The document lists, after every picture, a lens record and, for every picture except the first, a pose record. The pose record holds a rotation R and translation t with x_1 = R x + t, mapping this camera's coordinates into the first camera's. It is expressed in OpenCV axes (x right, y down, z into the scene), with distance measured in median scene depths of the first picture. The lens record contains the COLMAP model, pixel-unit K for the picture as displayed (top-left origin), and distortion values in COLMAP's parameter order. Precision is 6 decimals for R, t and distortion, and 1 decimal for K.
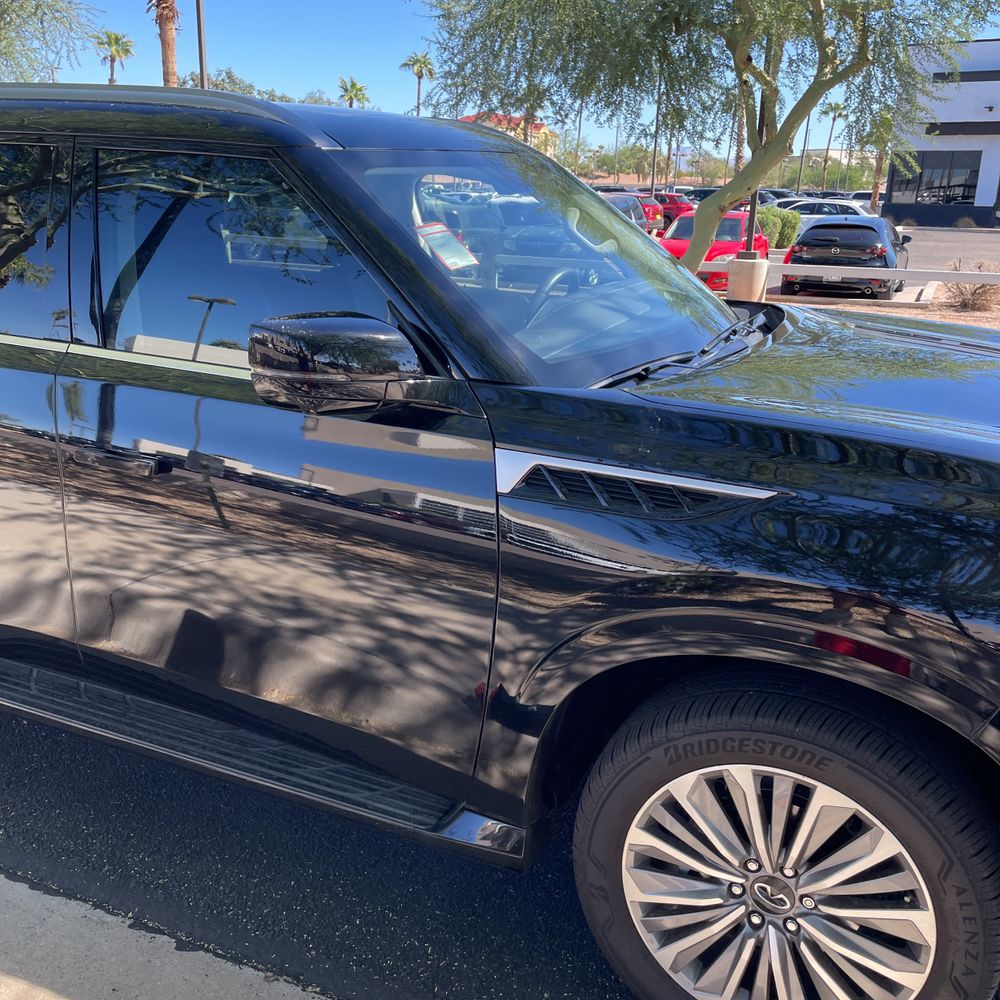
lens RADIAL K [[982.6, 0, 500.2], [0, 982.6, 487.6], [0, 0, 1]] dist [0.091490, -0.129248]
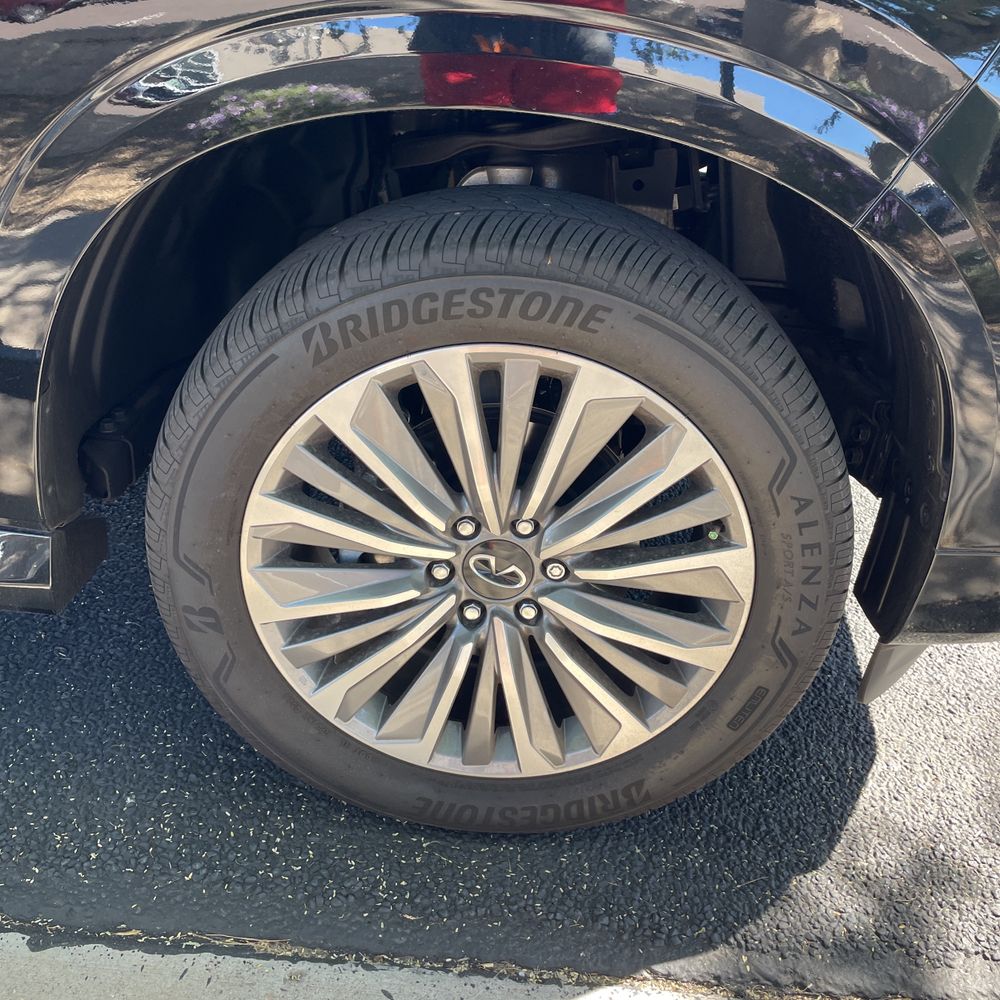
lens RADIAL K [[1010.8, 0, 509.3], [0, 1010.8, 494.5], [0, 0, 1]] dist [0.093334, -0.139246]
pose [[0.922388, -0.119984, 0.367157, 0.060264], [0.029685, 0.969741, 0.242326, 0.220676], [-0.385122, -0.212619, 0.898039, 0.465943]]
